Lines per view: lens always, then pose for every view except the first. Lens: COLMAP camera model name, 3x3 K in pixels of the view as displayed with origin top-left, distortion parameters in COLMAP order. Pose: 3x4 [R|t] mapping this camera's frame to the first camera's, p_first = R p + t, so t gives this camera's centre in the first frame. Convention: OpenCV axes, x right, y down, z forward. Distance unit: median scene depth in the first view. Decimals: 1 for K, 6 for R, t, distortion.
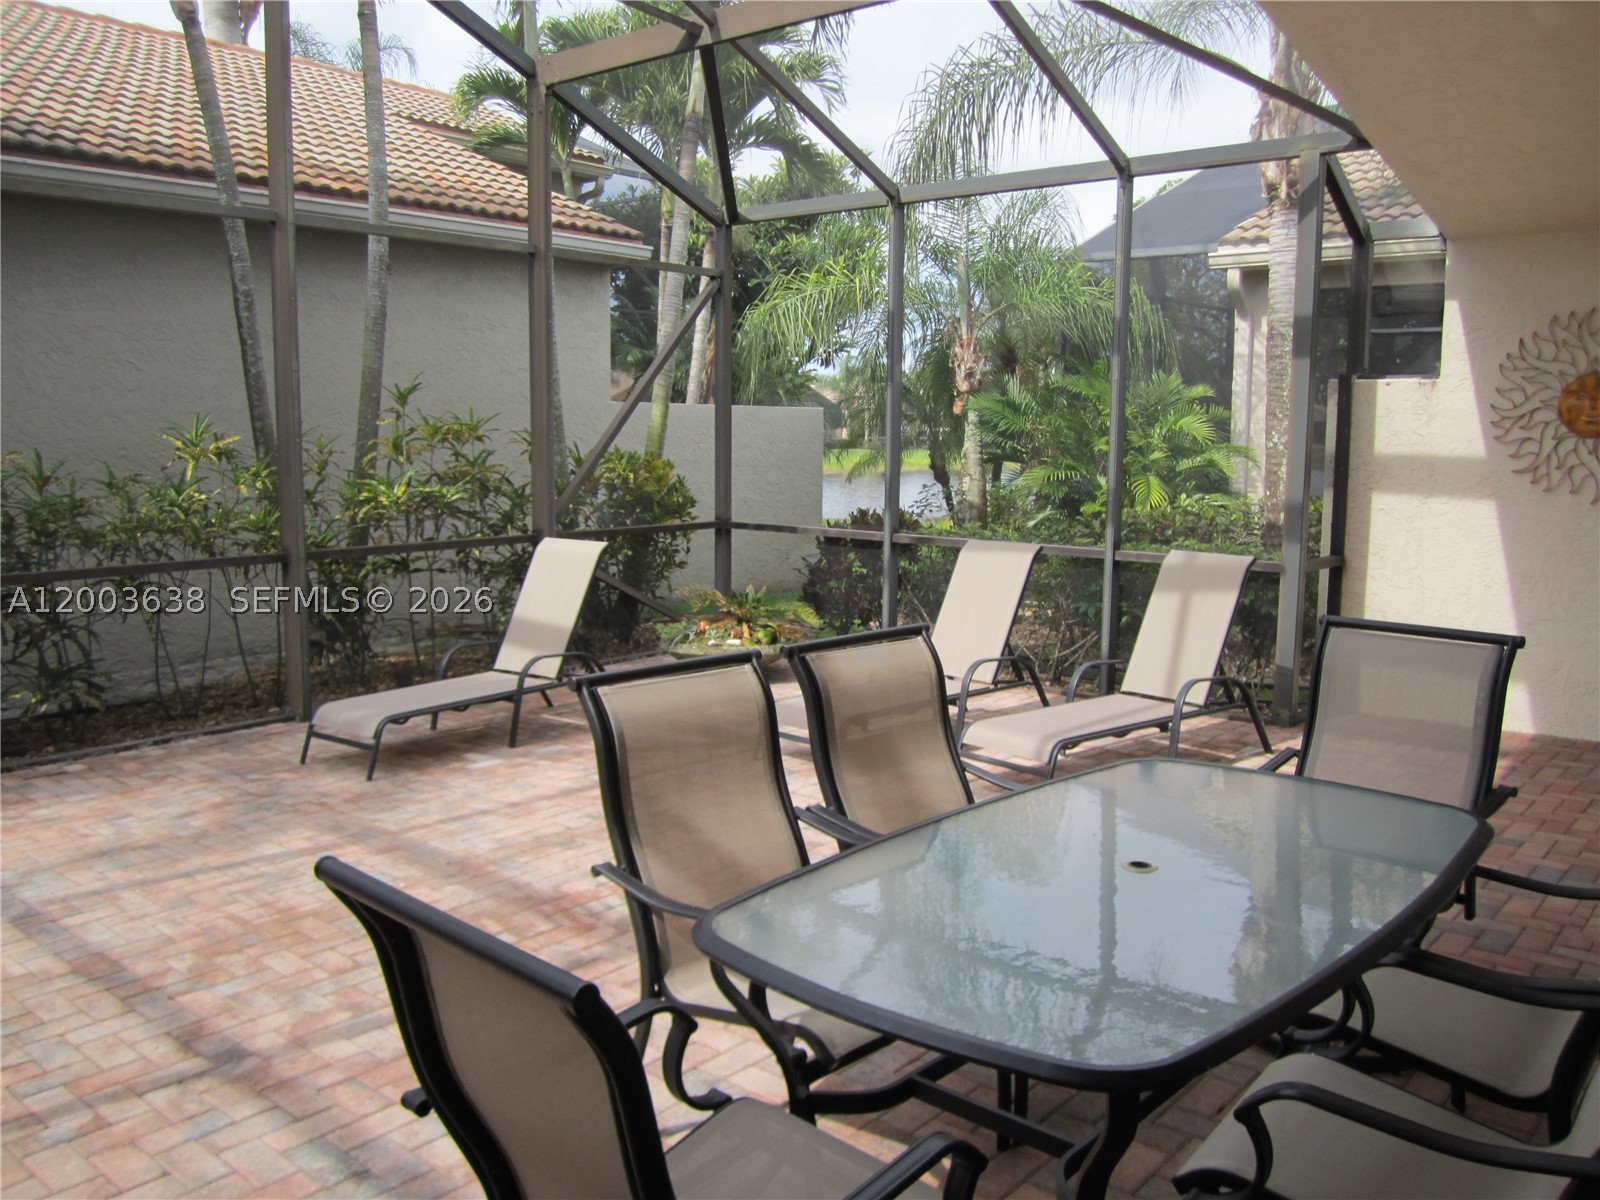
lens RADIAL K [[1319.7, 0, 798.6], [0, 1319.7, 600.7], [0, 0, 1]] dist [-0.067384, 0.037878]
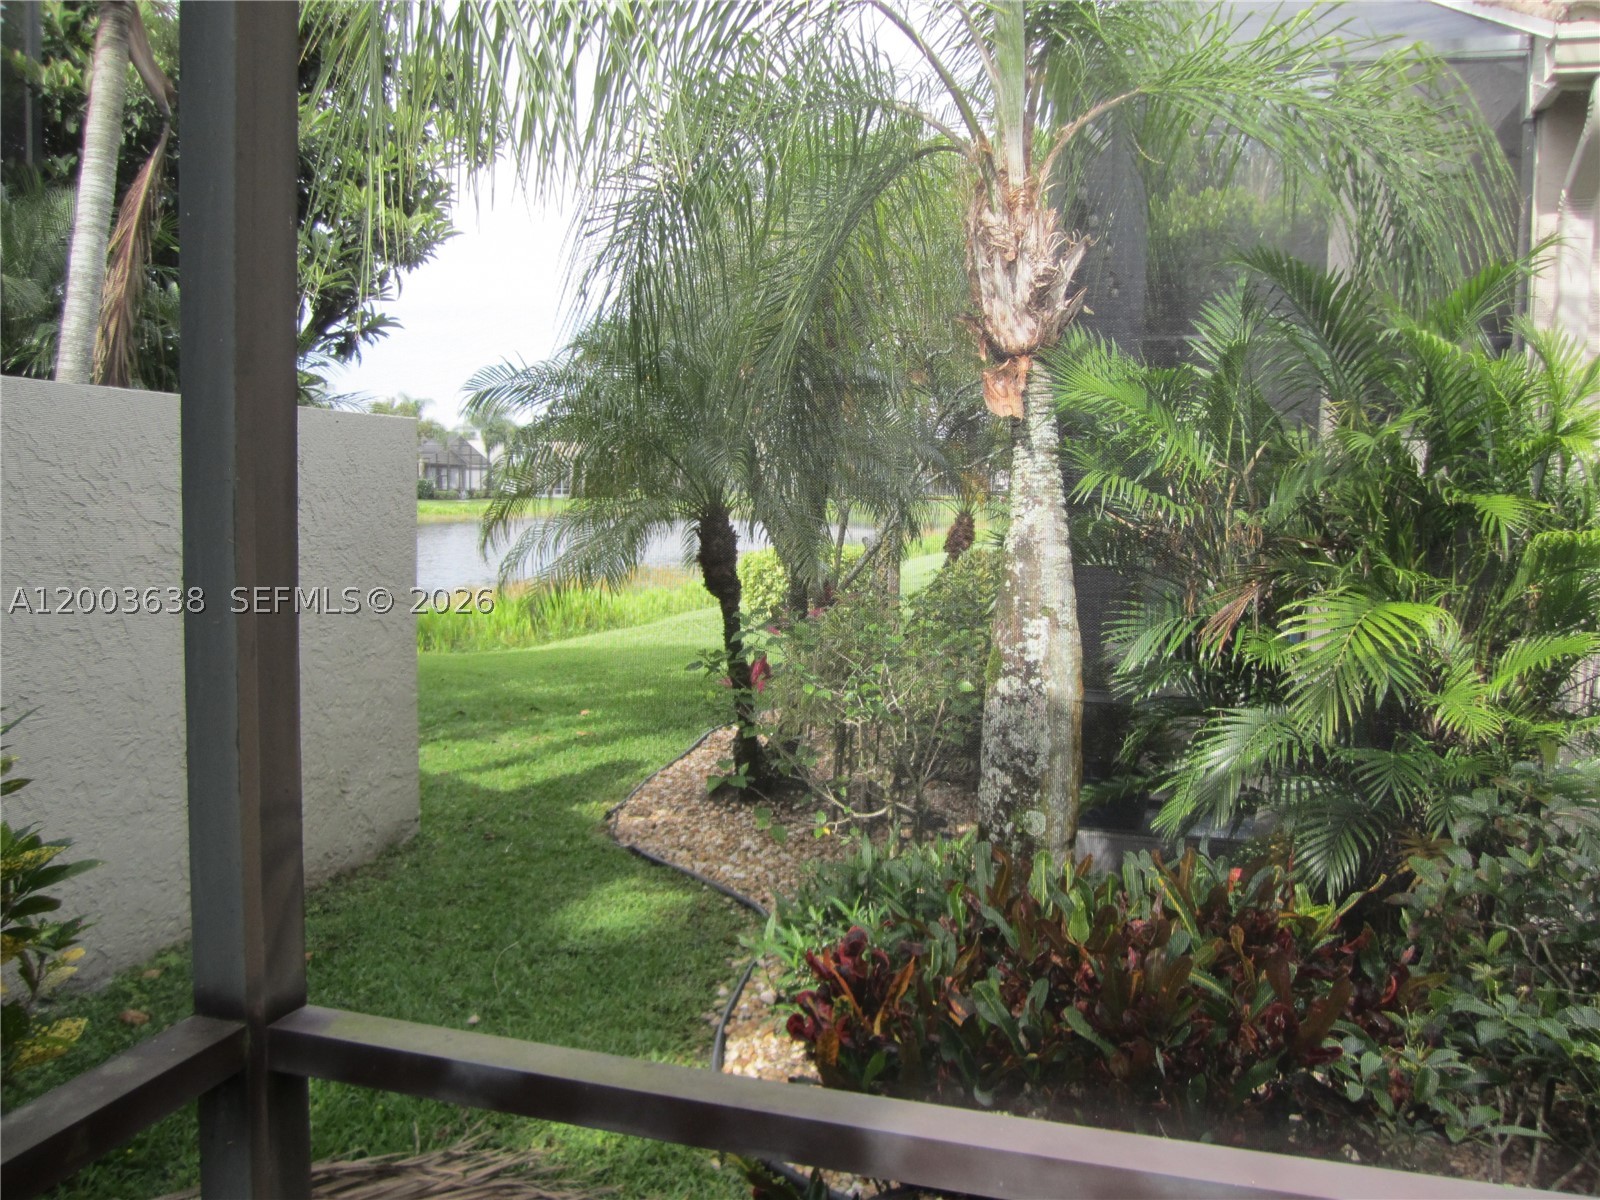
lens RADIAL K [[1319.7, 0, 808.3], [0, 1319.7, 596.0], [0, 0, 1]] dist [-0.067384, 0.037878]
pose [[0.911003, -0.027068, 0.411511, -0.047351], [0.043357, 0.998600, -0.030299, -0.082948], [-0.410115, 0.045444, 0.910901, 0.661649]]
